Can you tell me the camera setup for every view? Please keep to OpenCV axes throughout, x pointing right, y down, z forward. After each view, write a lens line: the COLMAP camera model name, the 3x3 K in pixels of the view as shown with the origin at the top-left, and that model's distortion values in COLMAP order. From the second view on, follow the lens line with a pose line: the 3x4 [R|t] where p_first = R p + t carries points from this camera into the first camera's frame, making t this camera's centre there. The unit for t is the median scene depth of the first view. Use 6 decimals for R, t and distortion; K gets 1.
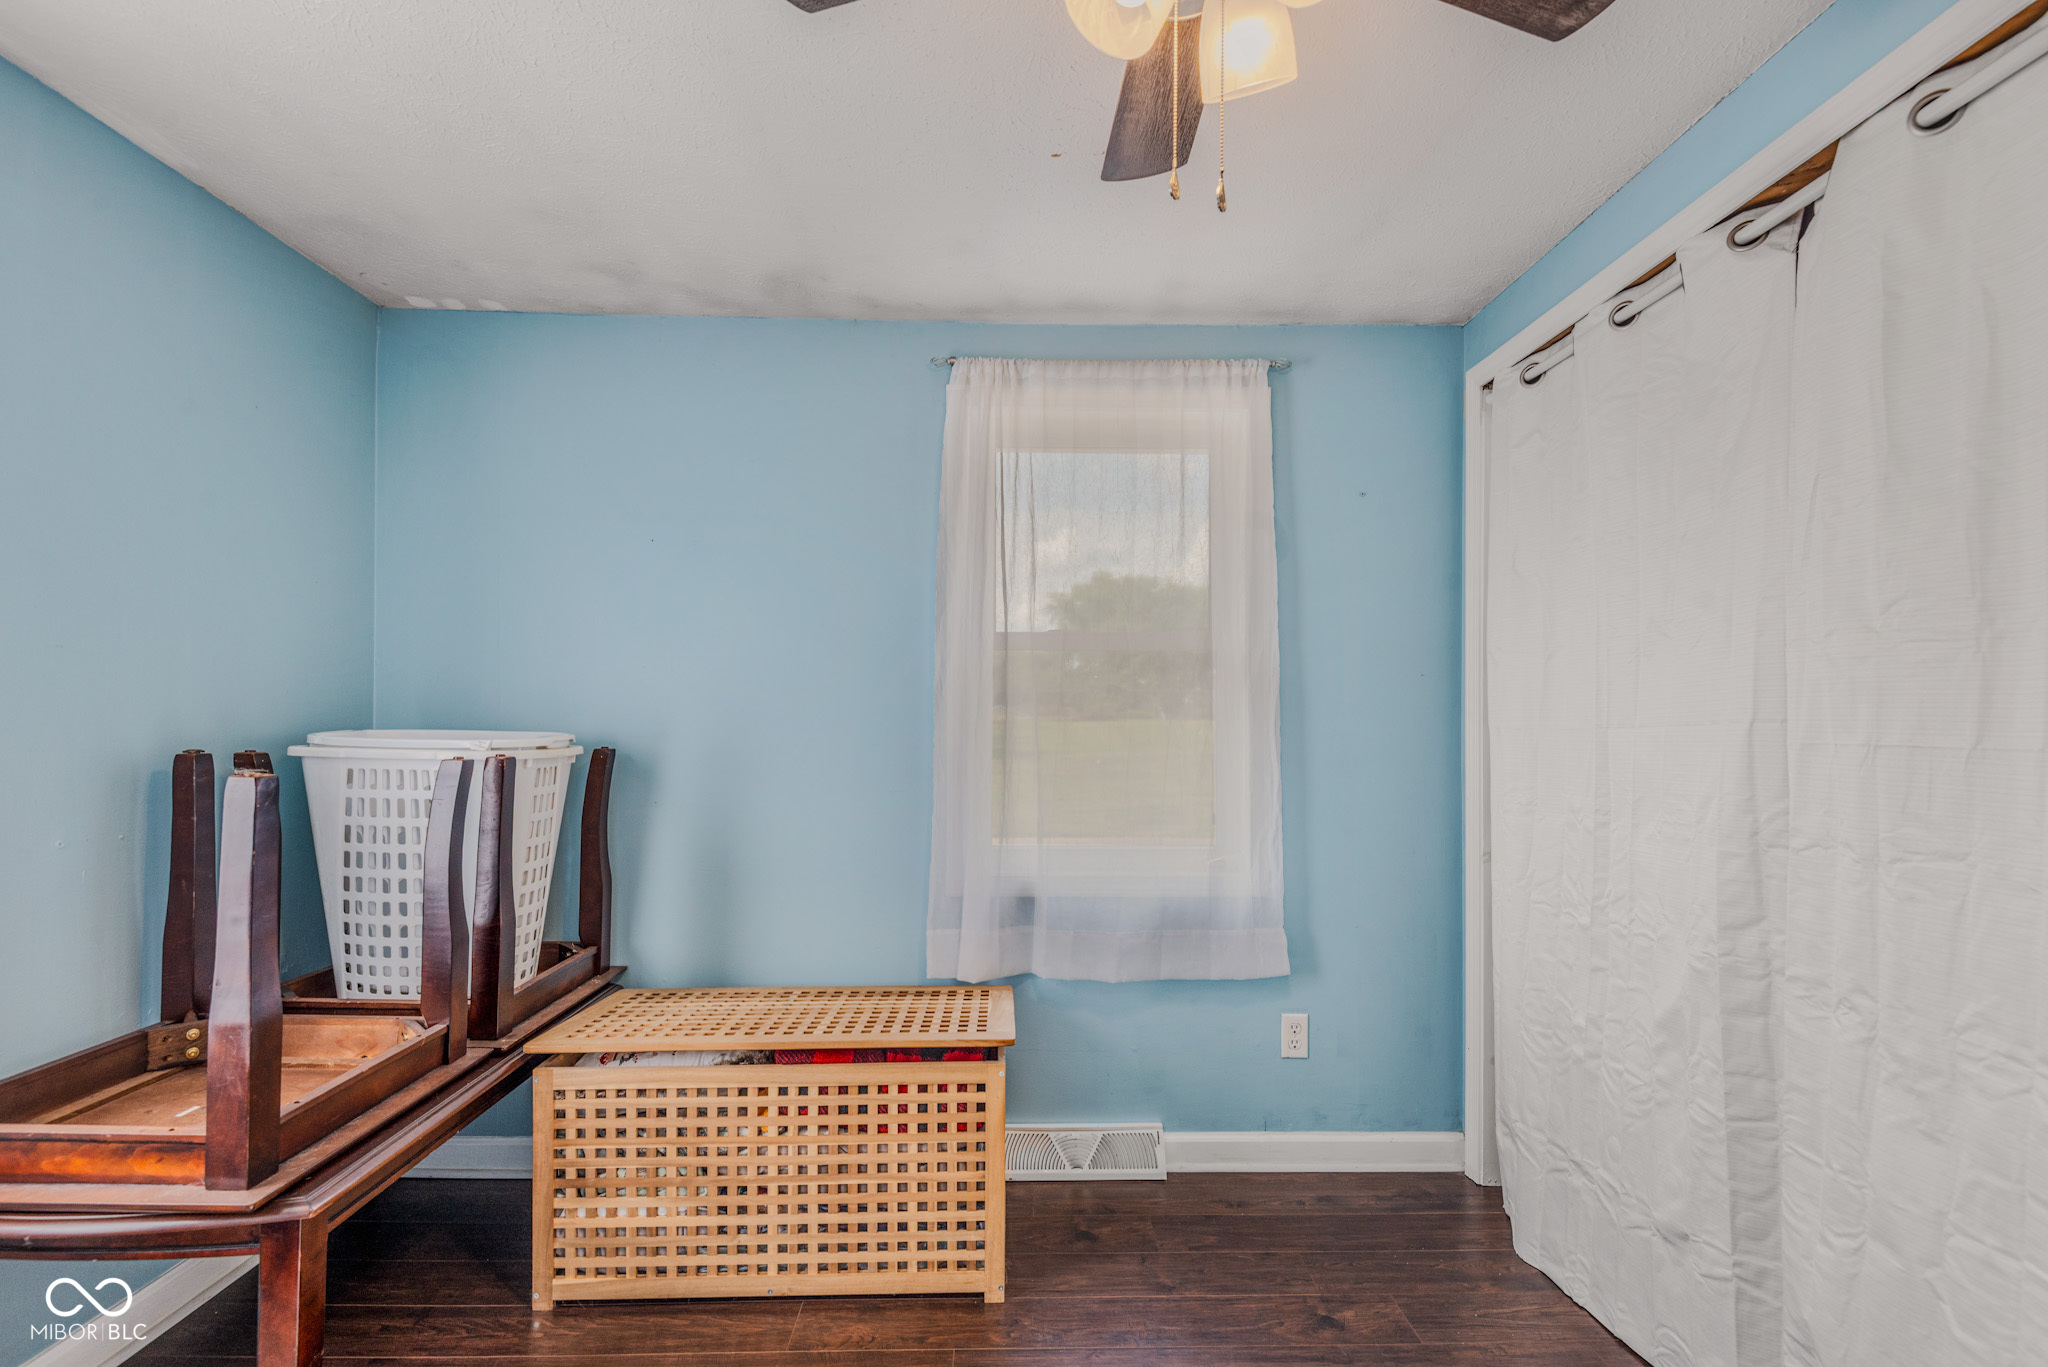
lens RADIAL K [[925.8, 0, 1029.8], [0, 925.8, 707.4], [0, 0, 1]] dist [0.023617, -0.026141]
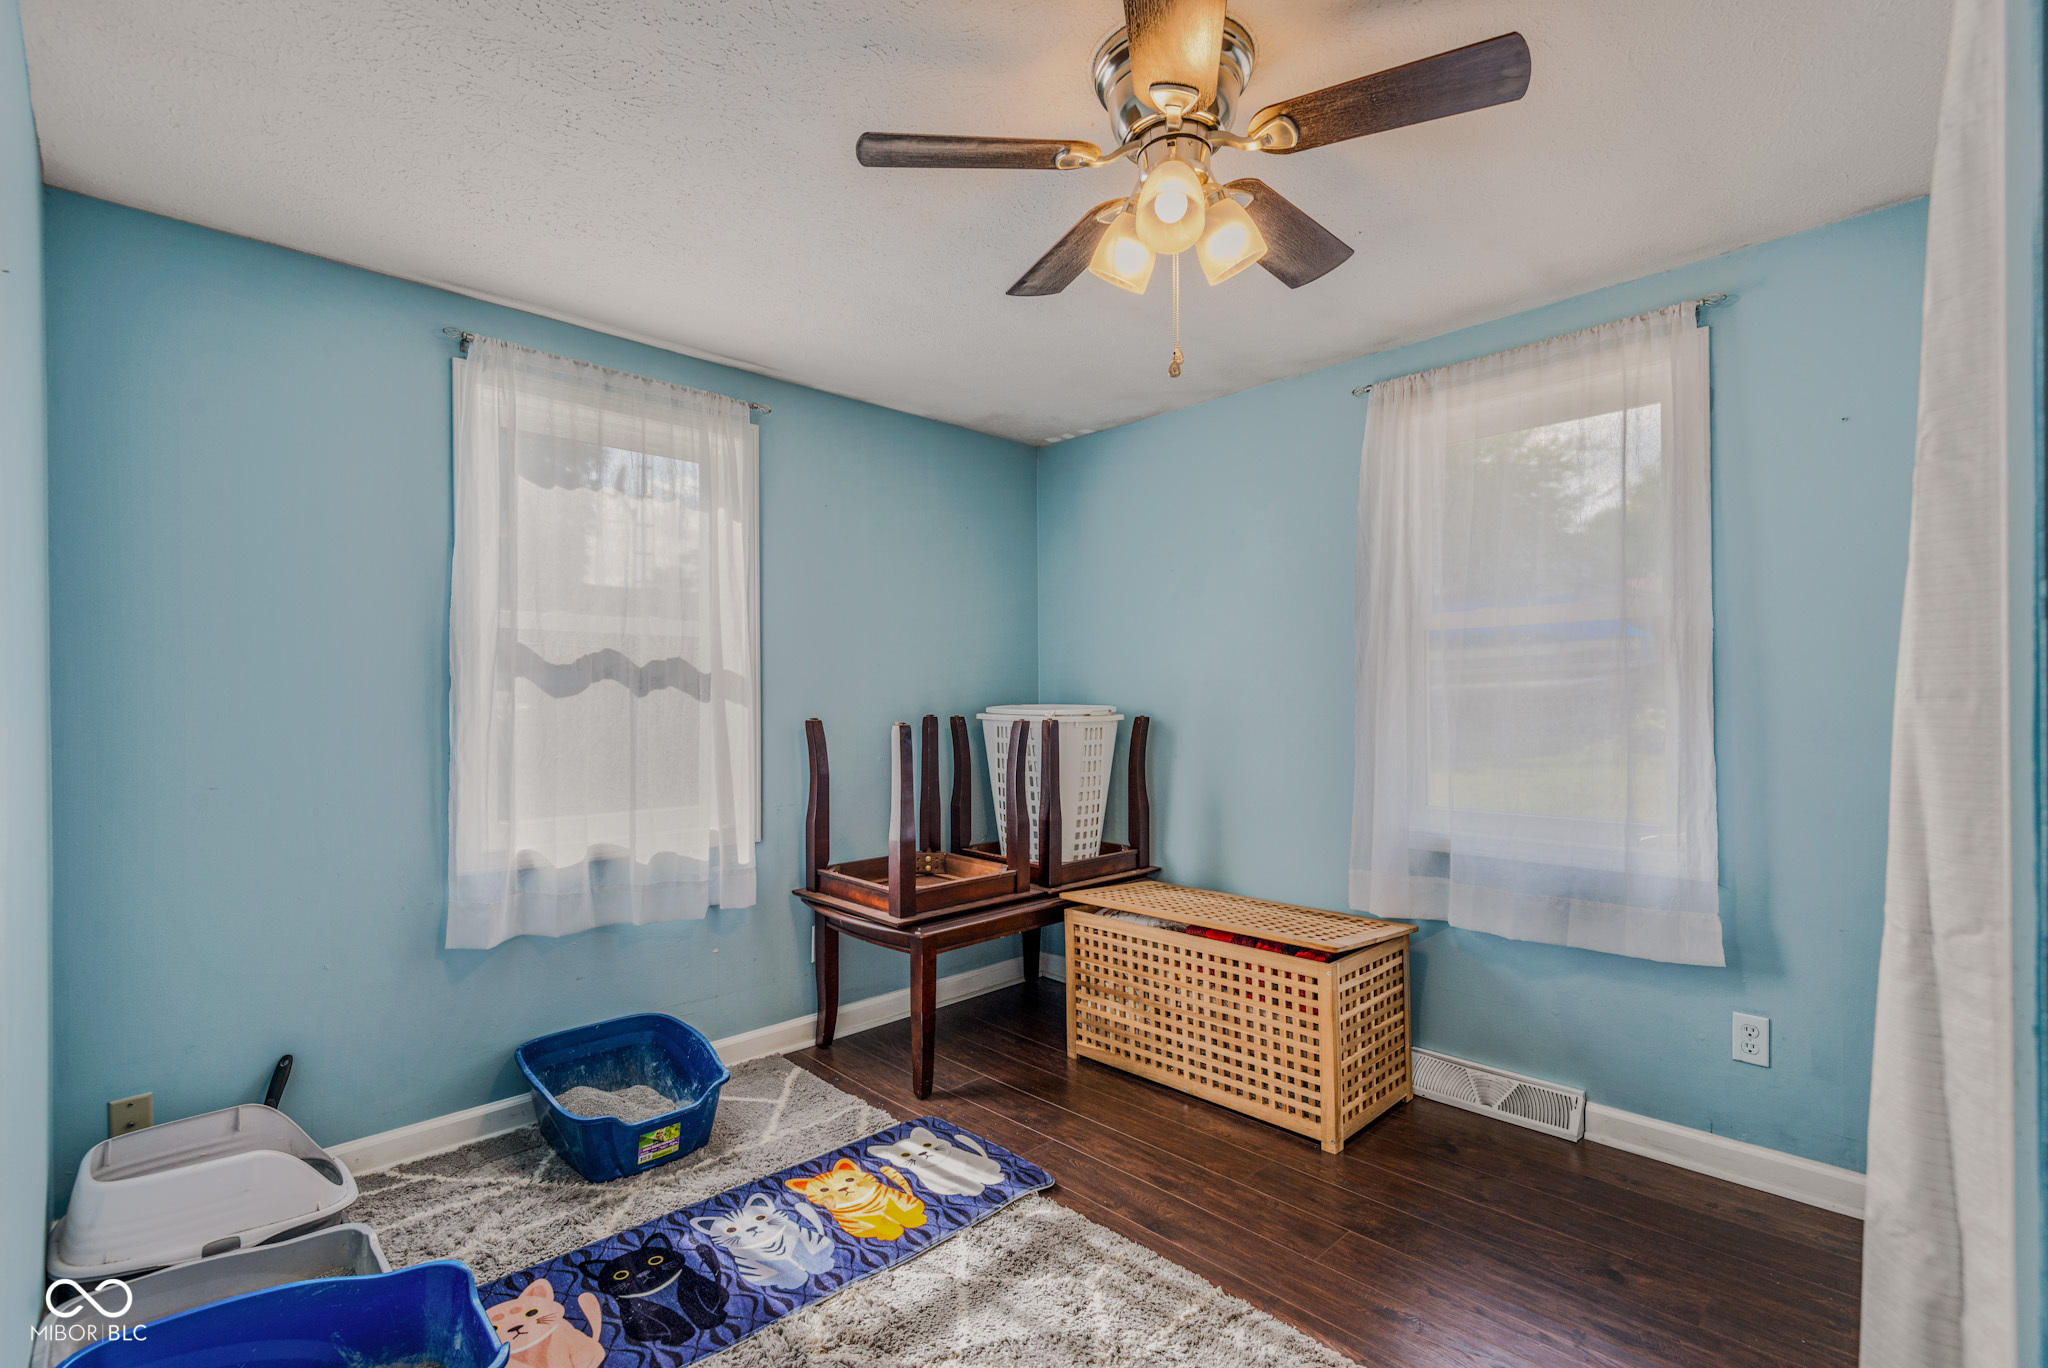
lens RADIAL K [[920.4, 0, 1024.0], [0, 920.4, 684.0], [0, 0, 1]] dist [0.001287, -0.024845]
pose [[0.669159, -0.022887, -0.742766, 0.631650], [0.021825, 0.999700, -0.011142, 0.005869], [0.742798, -0.008755, 0.669458, -0.142107]]
